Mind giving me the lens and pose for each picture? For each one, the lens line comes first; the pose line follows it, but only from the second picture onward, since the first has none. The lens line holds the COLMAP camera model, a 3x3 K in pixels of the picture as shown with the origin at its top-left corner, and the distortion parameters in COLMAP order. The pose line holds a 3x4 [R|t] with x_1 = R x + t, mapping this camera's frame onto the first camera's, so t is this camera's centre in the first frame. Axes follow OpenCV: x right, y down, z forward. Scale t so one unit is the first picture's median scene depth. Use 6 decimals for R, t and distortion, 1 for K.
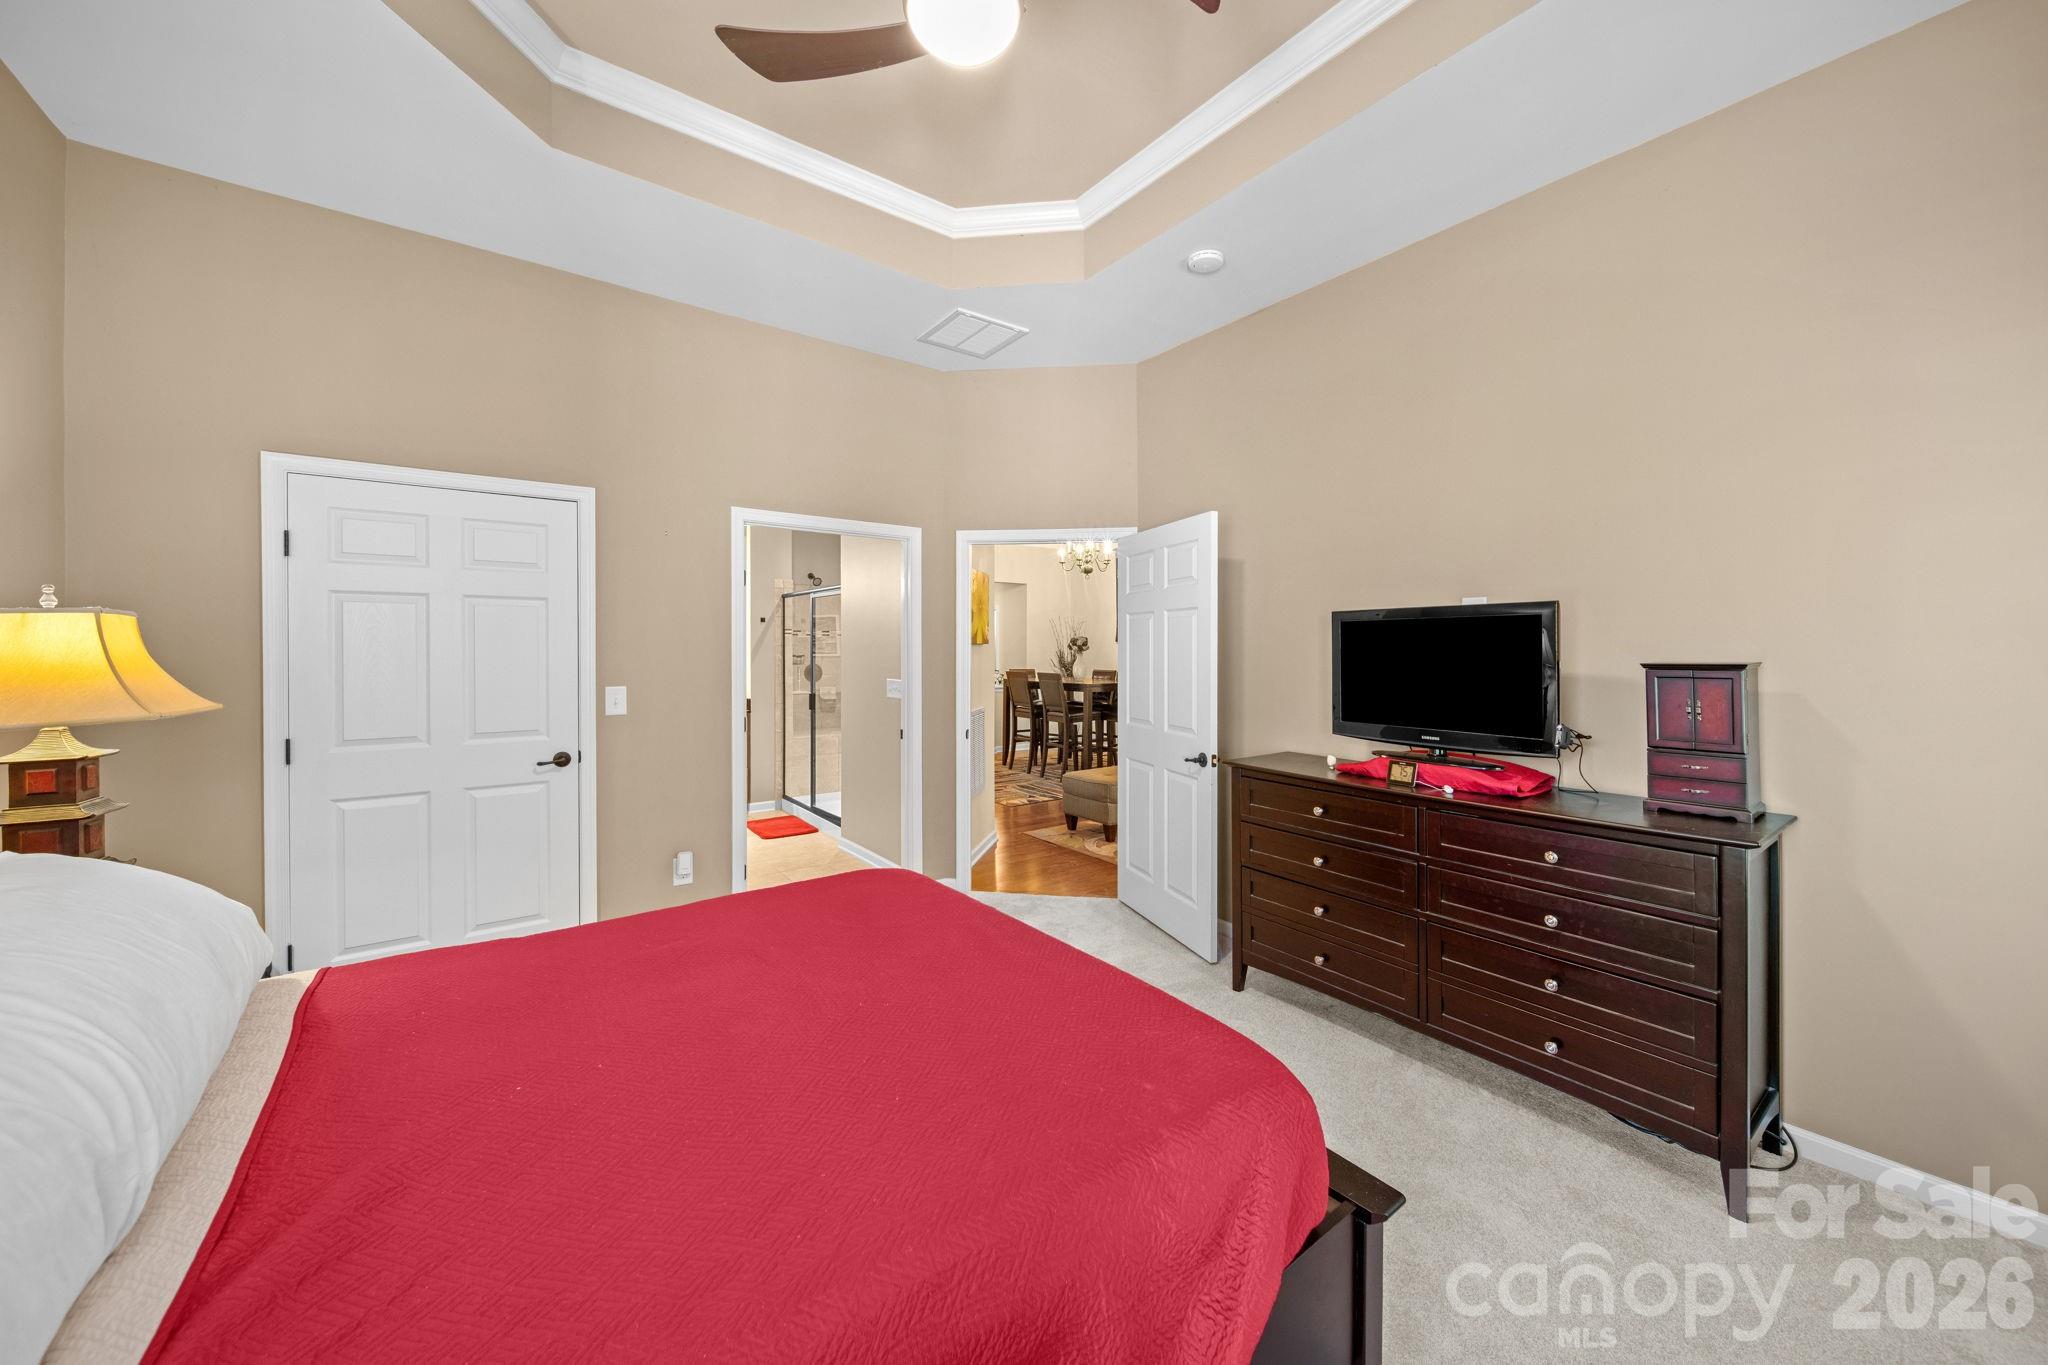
lens RADIAL K [[753.6, 0, 1025.6], [0, 753.6, 666.9], [0, 0, 1]] dist [0.001663, 0.000048]
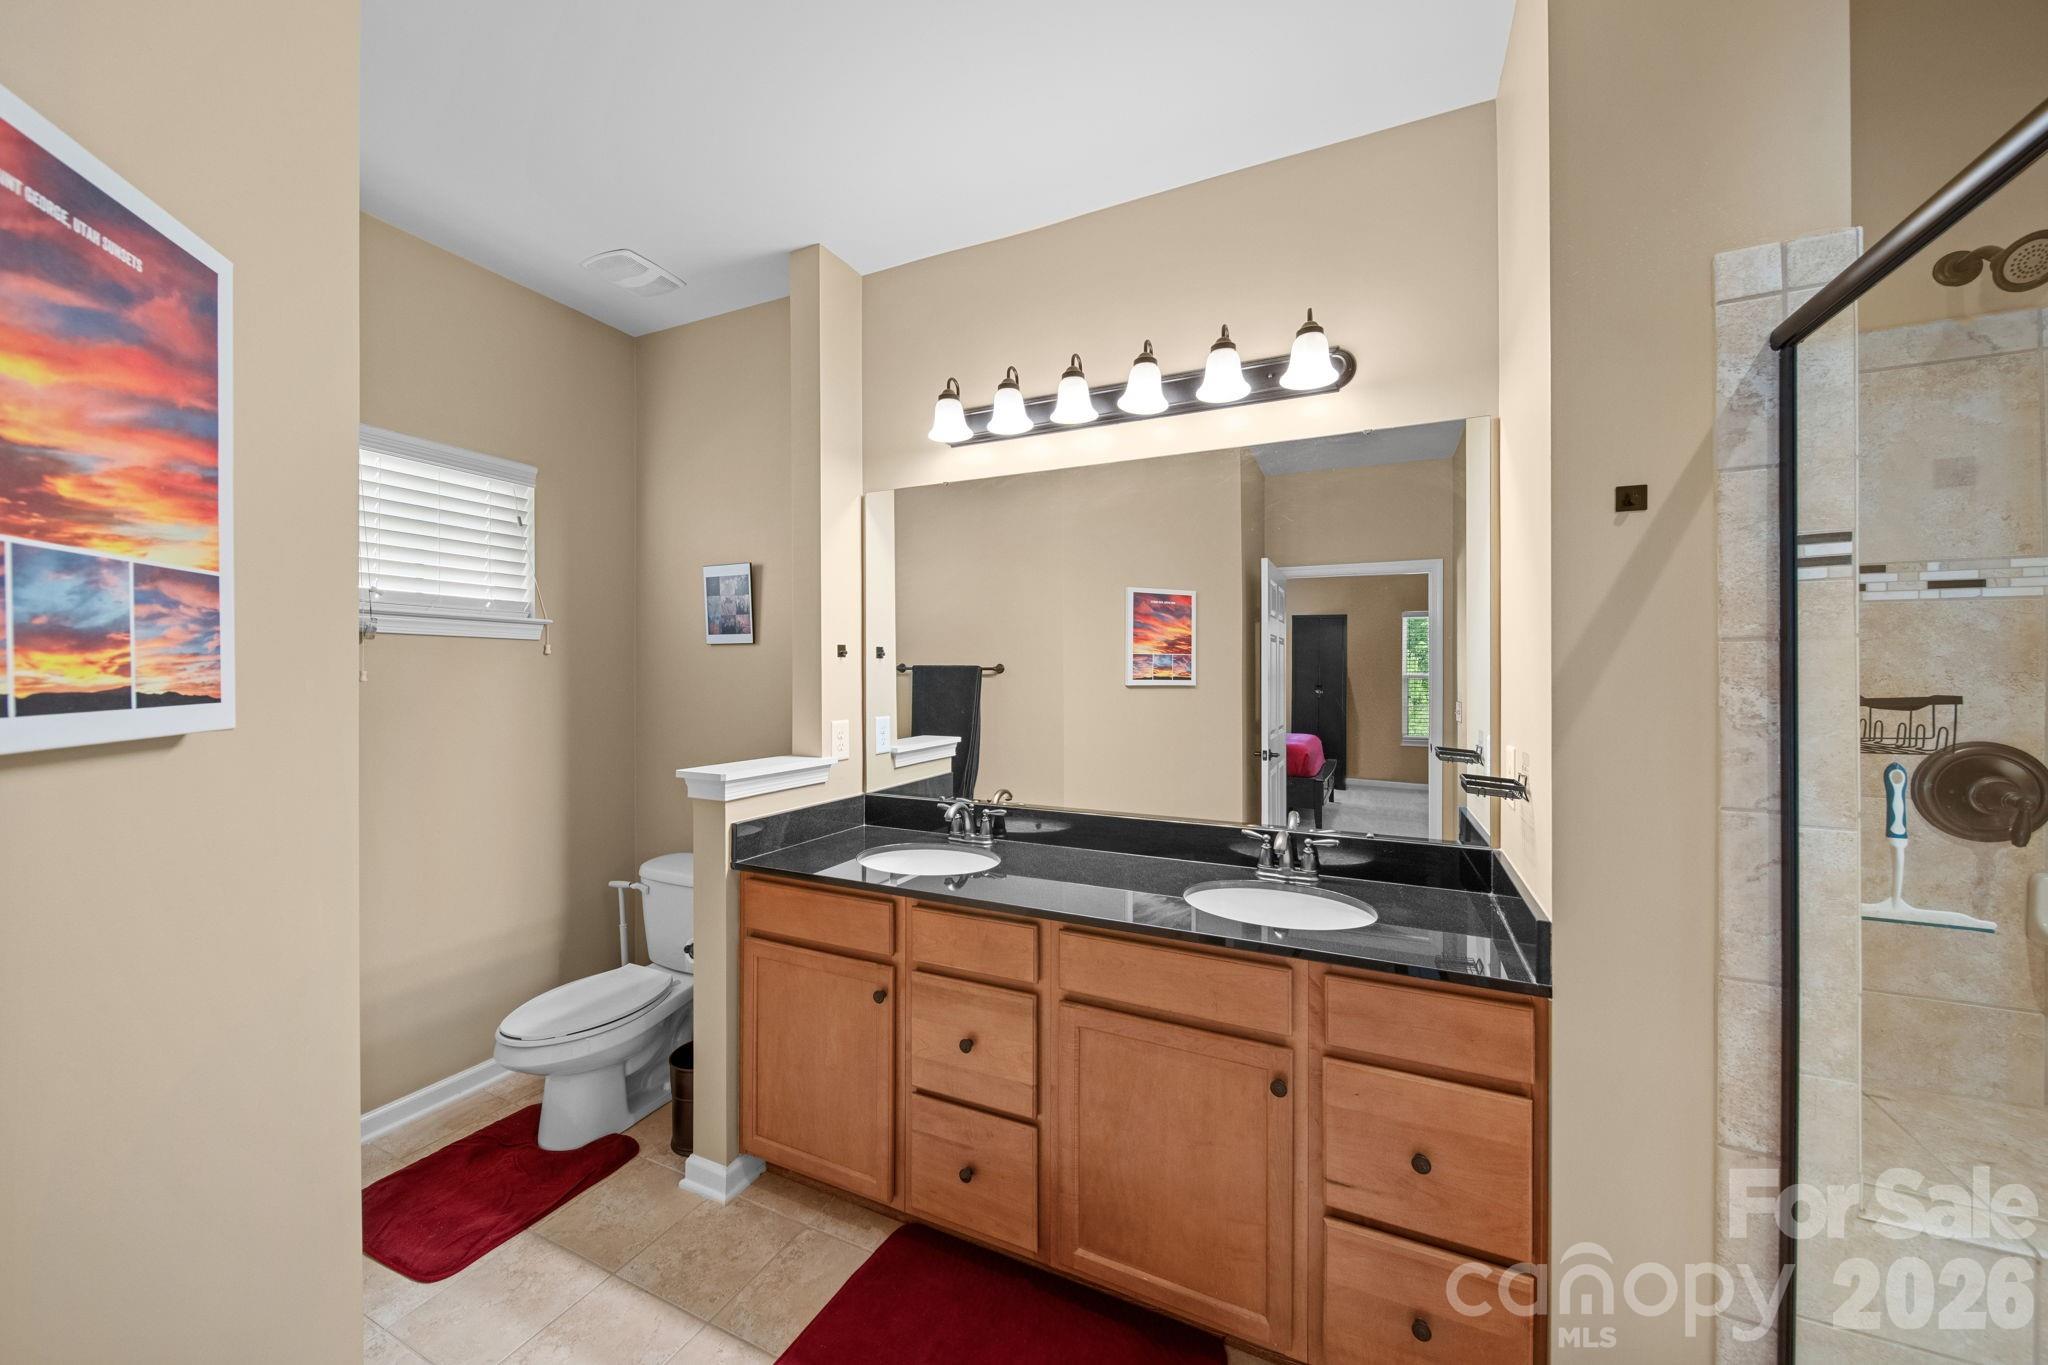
lens RADIAL K [[753.6, 0, 1021.9], [0, 753.6, 678.8], [0, 0, 1]] dist [0.001663, 0.000048]
pose [[0.478255, -0.002640, -0.878217, -0.258116], [-0.006696, 0.999955, -0.006652, -0.017864], [0.878195, 0.009062, 0.478216, 0.779878]]
